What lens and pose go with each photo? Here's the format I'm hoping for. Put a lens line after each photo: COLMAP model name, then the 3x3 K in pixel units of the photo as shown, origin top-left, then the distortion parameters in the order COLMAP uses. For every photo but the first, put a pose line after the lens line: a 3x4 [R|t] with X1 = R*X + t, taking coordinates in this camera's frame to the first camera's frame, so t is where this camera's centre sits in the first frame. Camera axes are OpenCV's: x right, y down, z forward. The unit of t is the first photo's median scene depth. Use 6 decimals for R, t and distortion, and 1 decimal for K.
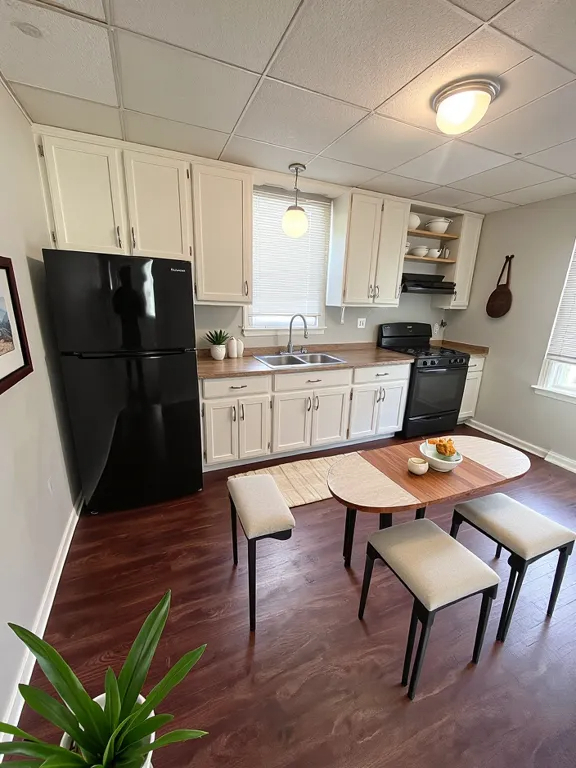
lens RADIAL K [[312.1, 0, 288.0], [0, 312.1, 384.0], [0, 0, 1]] dist [-0.000530, -0.000225]
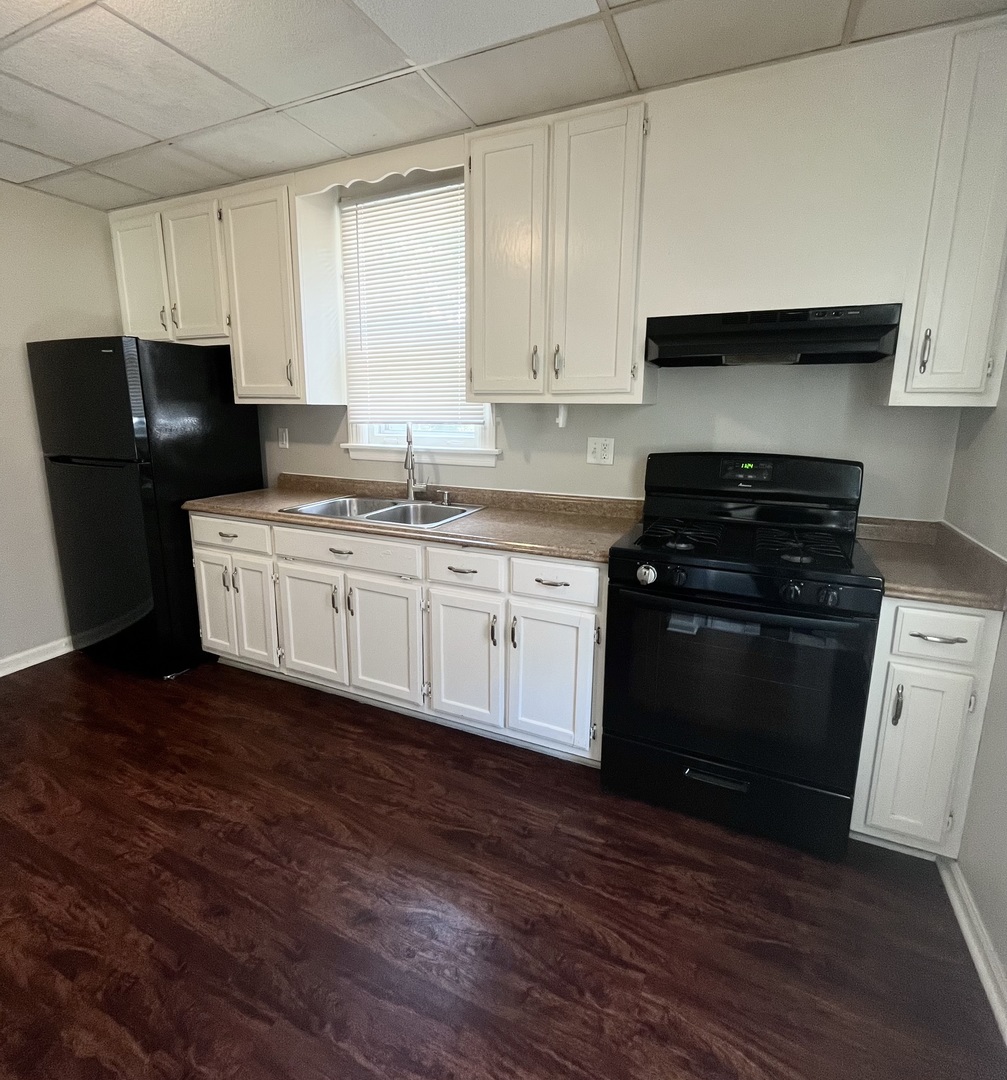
lens RADIAL K [[708.0, 0, 503.5], [0, 708.0, 540.0], [0, 0, 1]] dist [0.003211, 0.000932]
pose [[0.575477, 0.134322, -0.806711, 1.008962], [-0.197330, 0.980081, 0.022421, -0.095188], [0.793654, 0.146285, 0.590520, 0.495055]]
